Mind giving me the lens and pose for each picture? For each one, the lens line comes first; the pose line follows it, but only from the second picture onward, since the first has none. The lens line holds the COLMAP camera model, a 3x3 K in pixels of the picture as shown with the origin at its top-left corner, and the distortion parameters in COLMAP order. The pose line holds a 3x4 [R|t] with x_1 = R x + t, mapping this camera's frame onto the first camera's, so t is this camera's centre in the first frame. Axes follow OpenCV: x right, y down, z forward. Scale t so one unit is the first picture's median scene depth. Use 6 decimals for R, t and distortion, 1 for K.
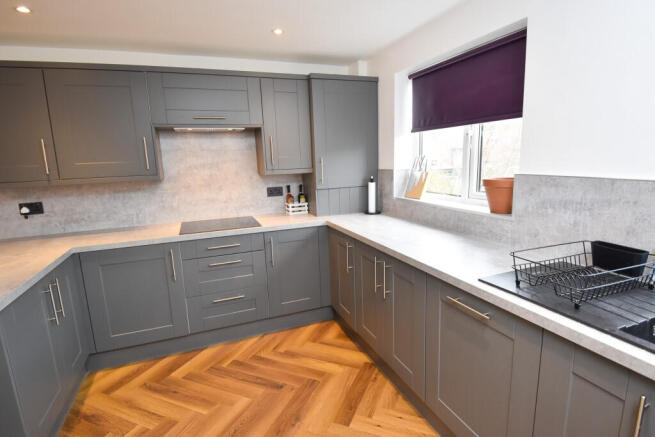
lens RADIAL K [[343.2, 0, 327.5], [0, 343.2, 218.5], [0, 0, 1]] dist [-0.001255, -0.001943]
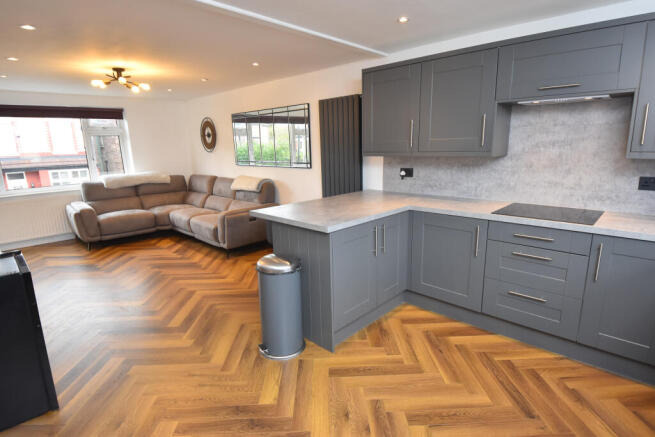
lens RADIAL K [[343.2, 0, 327.5], [0, 343.2, 218.5], [0, 0, 1]] dist [-0.001255, -0.001943]
pose [[0.421503, 0.218203, -0.880183, 0.230397], [-0.150472, 0.973993, 0.169401, -0.033837], [0.894256, 0.061040, 0.443374, 0.132948]]
